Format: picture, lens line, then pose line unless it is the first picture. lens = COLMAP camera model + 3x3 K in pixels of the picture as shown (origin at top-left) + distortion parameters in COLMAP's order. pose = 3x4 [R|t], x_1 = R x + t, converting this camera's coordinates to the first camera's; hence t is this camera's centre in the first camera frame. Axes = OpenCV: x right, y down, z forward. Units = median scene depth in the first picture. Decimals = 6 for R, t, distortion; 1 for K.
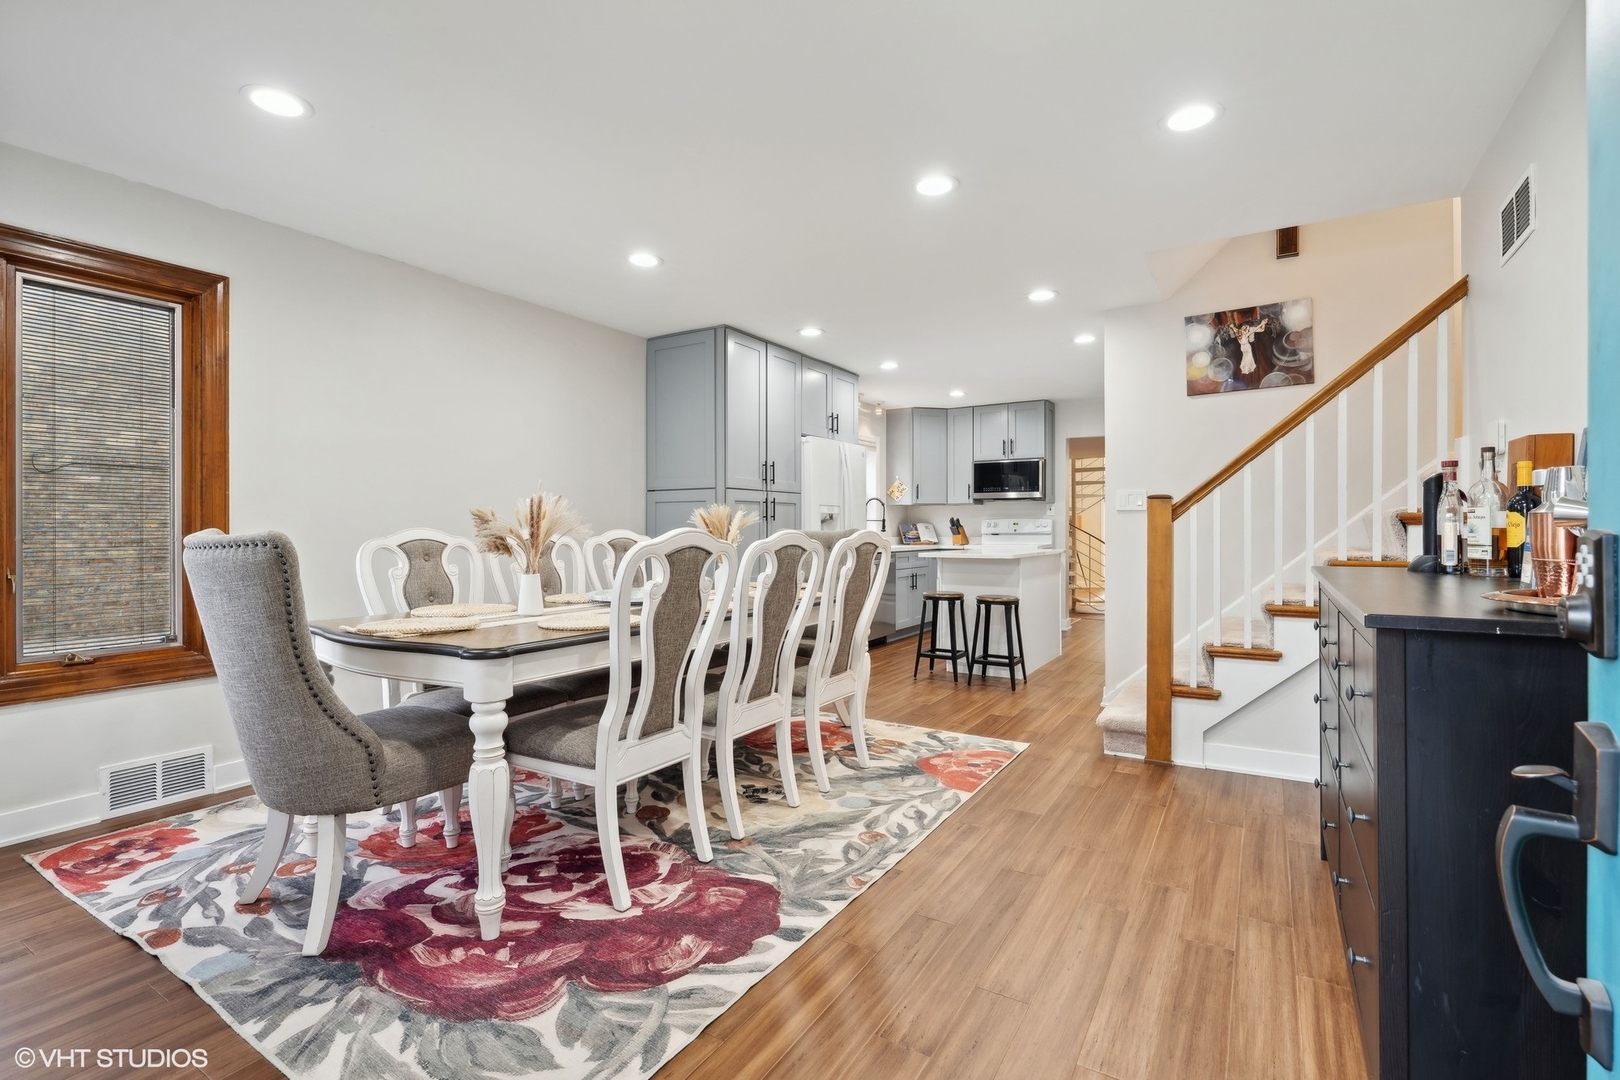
lens RADIAL K [[750.6, 0, 811.9], [0, 750.6, 534.5], [0, 0, 1]] dist [-0.029087, 0.001734]
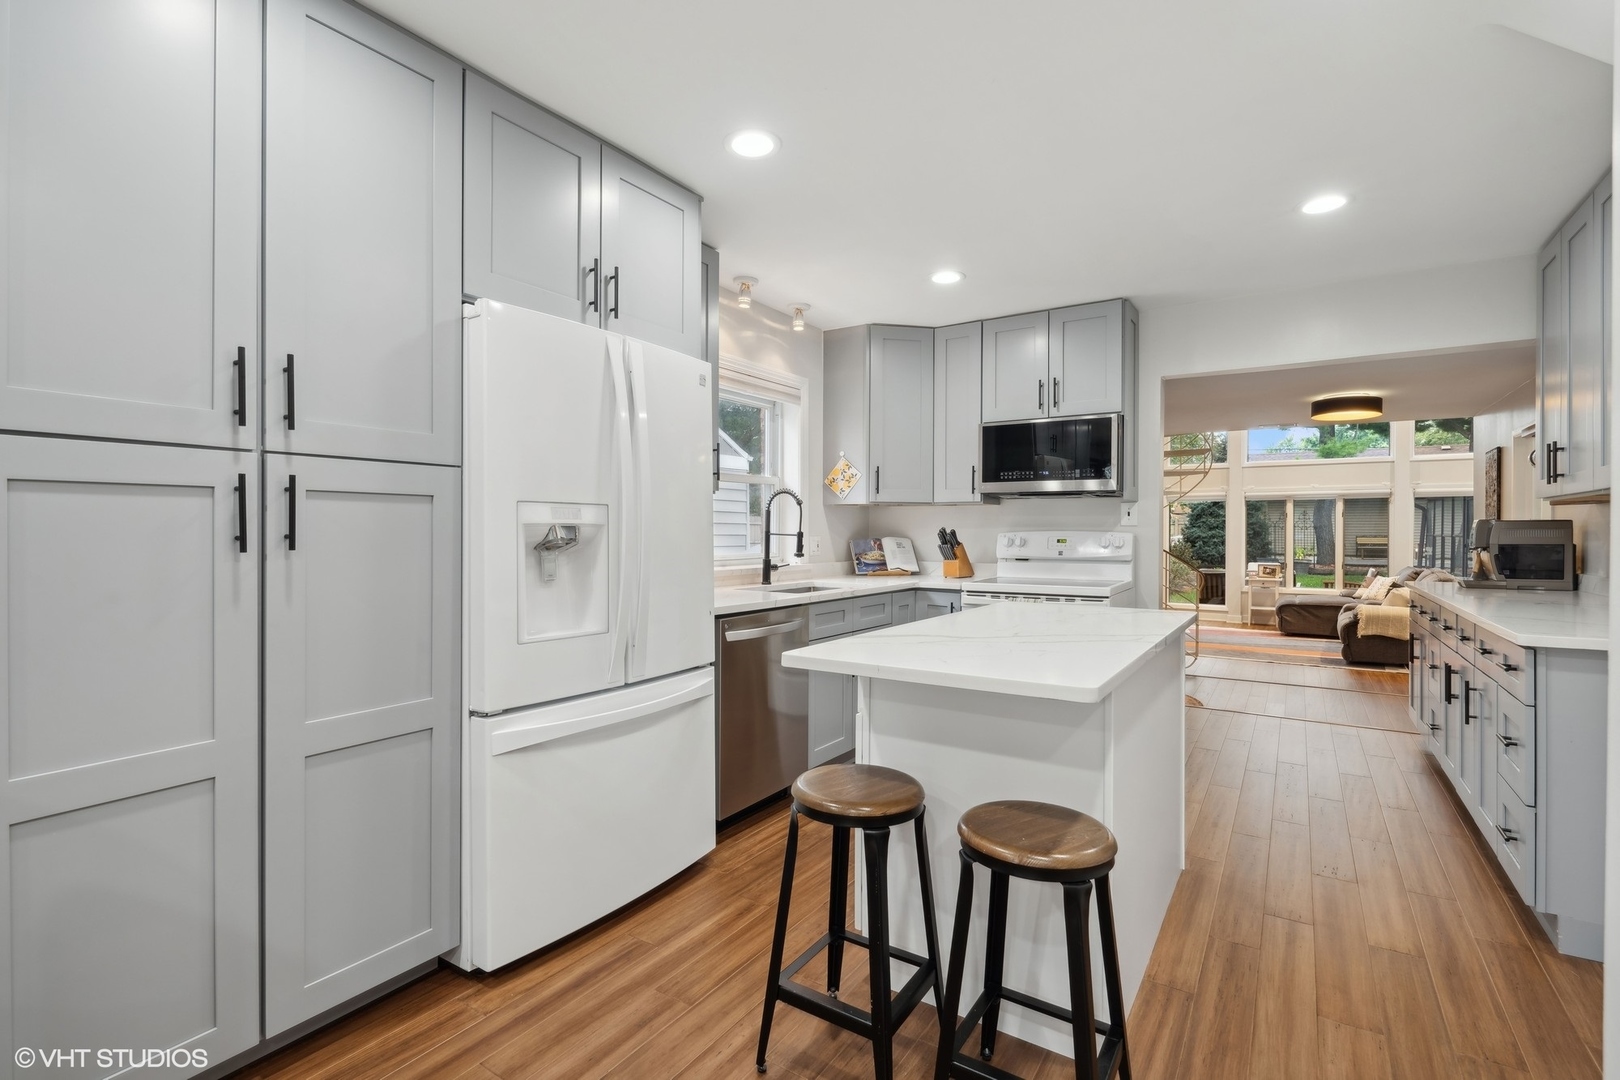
lens RADIAL K [[750.6, 0, 808.0], [0, 750.6, 535.2], [0, 0, 1]] dist [-0.029087, 0.001734]
pose [[0.999401, 0.004565, -0.034311, 0.112337], [-0.004622, 0.999988, -0.001570, -0.016647], [0.034303, 0.001727, 0.999410, 0.470667]]
